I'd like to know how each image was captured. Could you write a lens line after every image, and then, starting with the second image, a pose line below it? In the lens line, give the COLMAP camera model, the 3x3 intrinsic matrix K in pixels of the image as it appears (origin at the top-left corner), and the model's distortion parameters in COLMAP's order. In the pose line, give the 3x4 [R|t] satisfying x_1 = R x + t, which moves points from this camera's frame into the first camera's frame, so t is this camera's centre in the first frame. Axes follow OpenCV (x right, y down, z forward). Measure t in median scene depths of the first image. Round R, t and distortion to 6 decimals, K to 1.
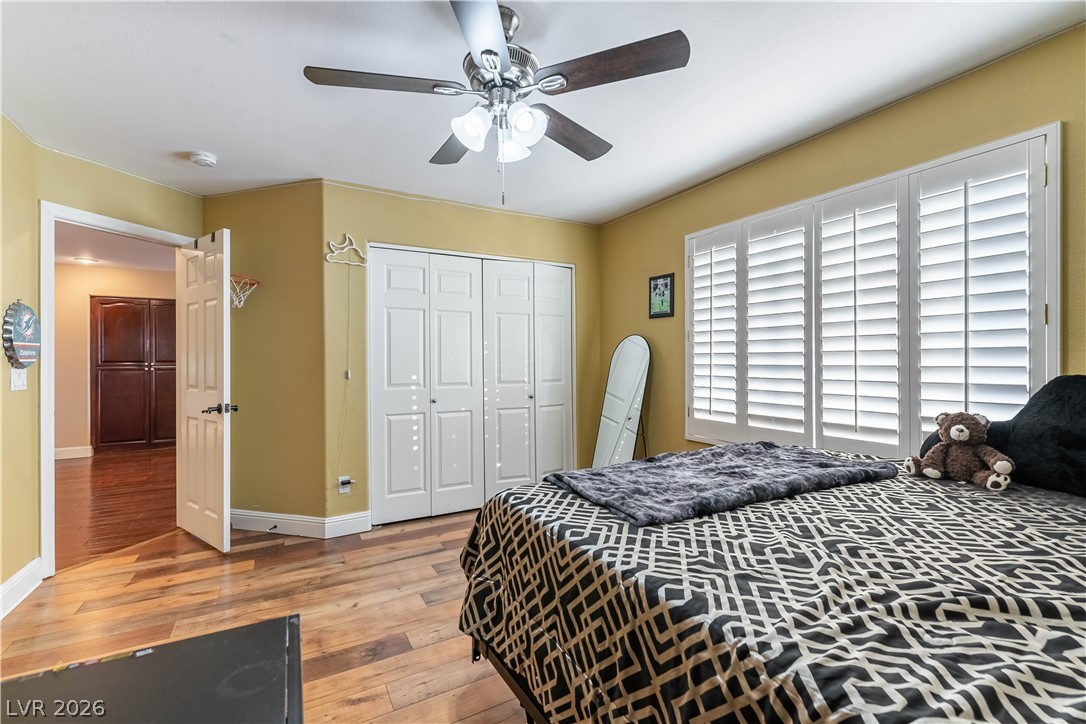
lens RADIAL K [[476.9, 0, 549.1], [0, 476.9, 353.5], [0, 0, 1]] dist [-0.000216, -0.000180]
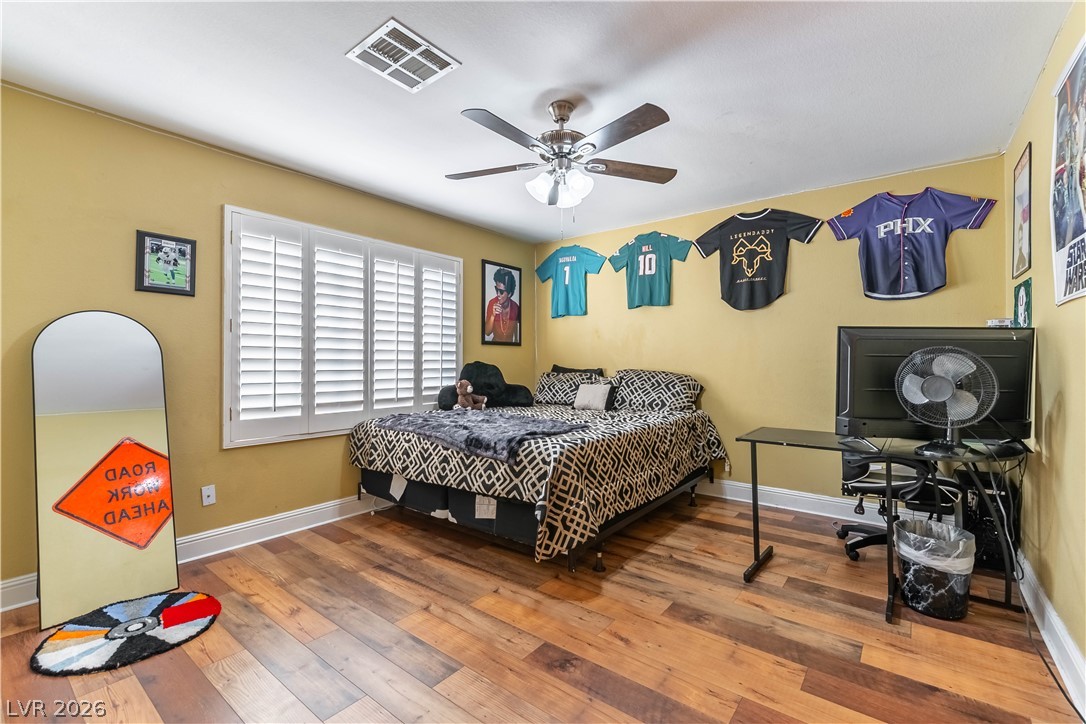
lens RADIAL K [[468.3, 0, 546.7], [0, 468.3, 365.3], [0, 0, 1]] dist [-0.000378, -0.000065]
pose [[-0.377117, 0.000943, 0.926165, -0.795414], [-0.008033, 0.999959, -0.004289, 0.038125], [-0.926131, -0.009058, -0.377094, 0.920857]]
